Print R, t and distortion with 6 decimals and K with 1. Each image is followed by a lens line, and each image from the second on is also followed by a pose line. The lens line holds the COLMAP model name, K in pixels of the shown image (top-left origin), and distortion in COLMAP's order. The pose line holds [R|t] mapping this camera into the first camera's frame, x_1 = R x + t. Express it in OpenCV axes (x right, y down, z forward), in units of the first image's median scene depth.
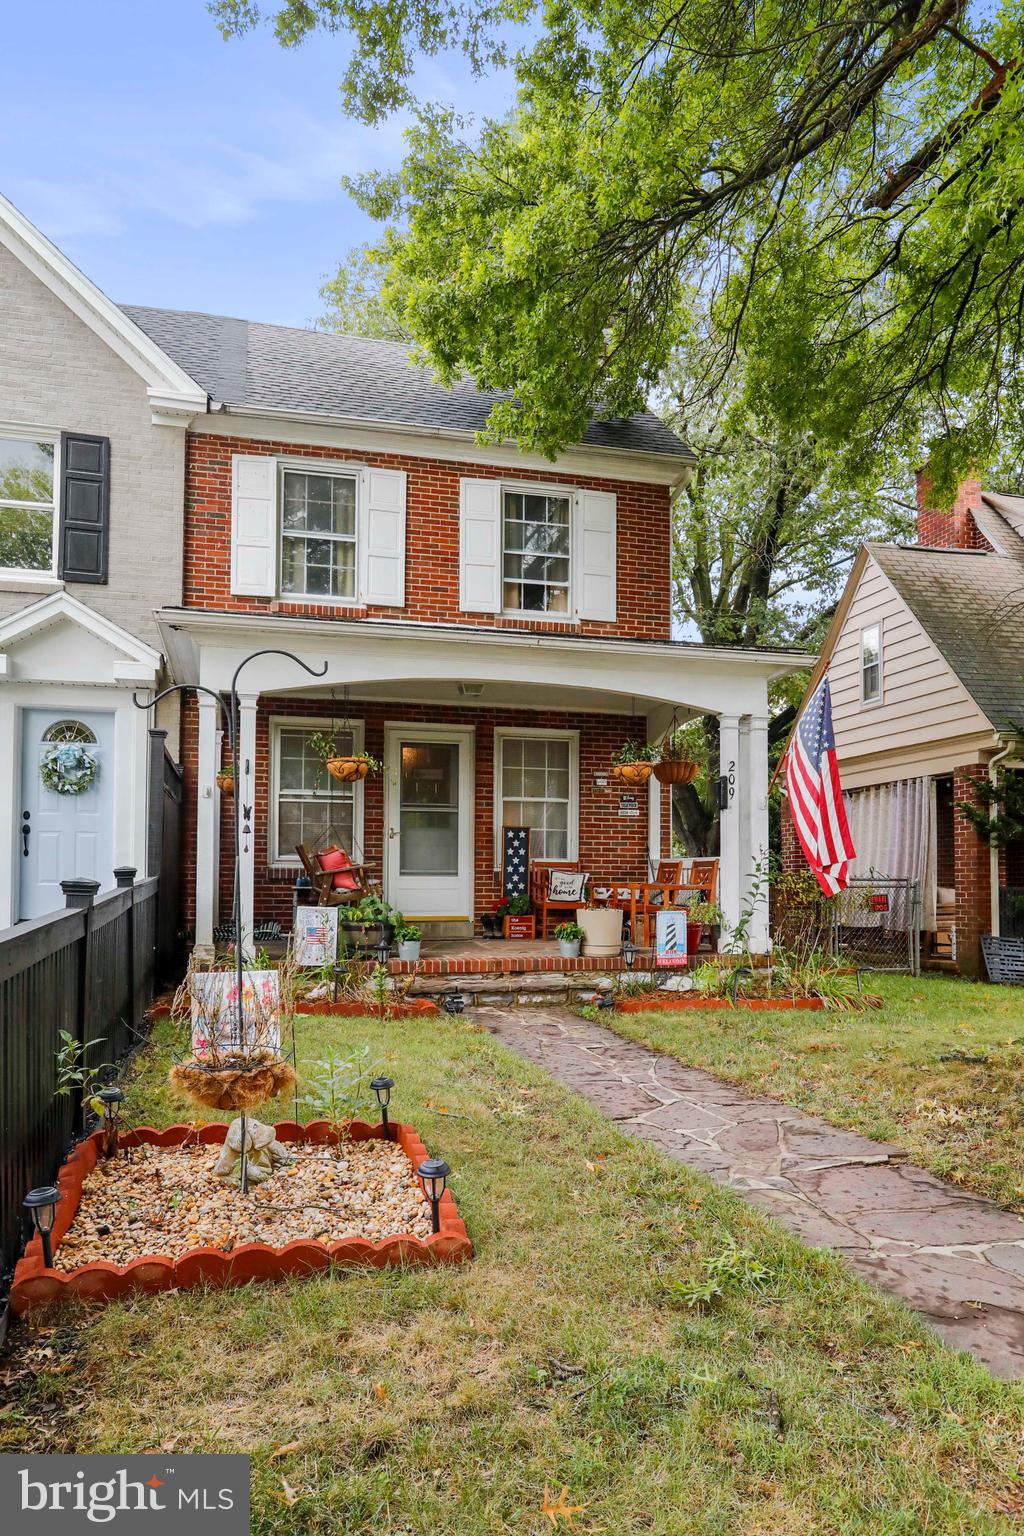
lens RADIAL K [[1039.9, 0, 511.4], [0, 1039.9, 706.1], [0, 0, 1]] dist [-0.003905, 0.002159]
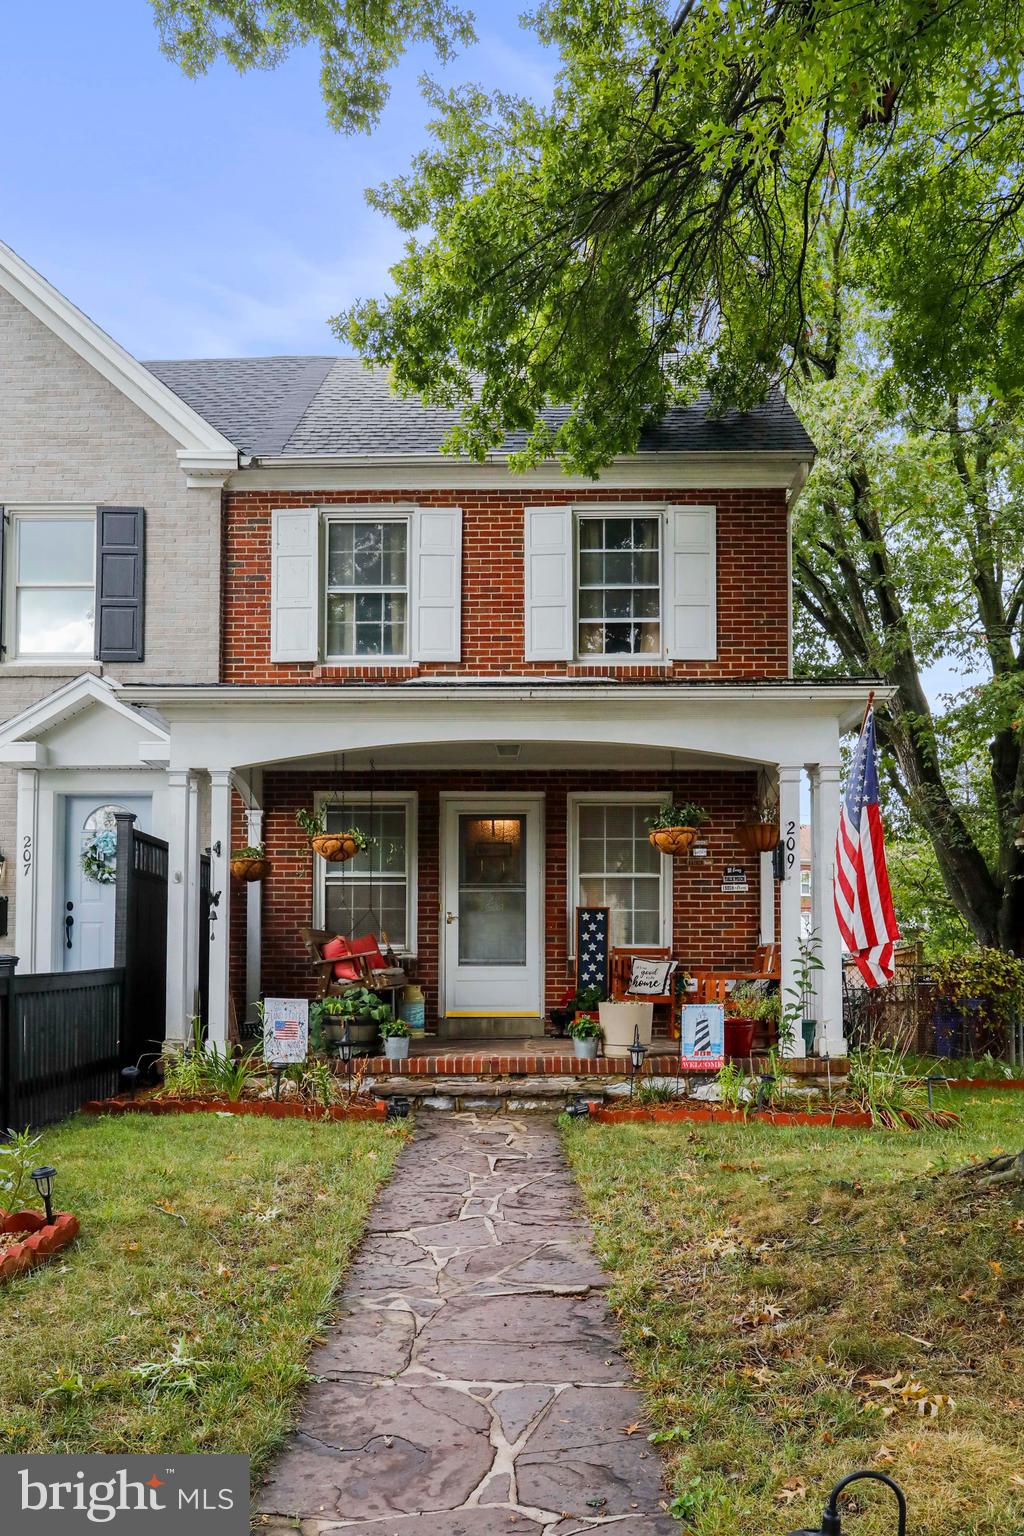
lens RADIAL K [[1225.7, 0, 512.0], [0, 1225.7, 768.0], [0, 0, 1]] dist [0.000999, -0.005971]
pose [[0.961082, -0.051031, -0.271510, 0.221054], [0.050538, 0.998683, -0.008814, 0.006611], [0.271603, -0.005250, 0.962395, 0.009596]]
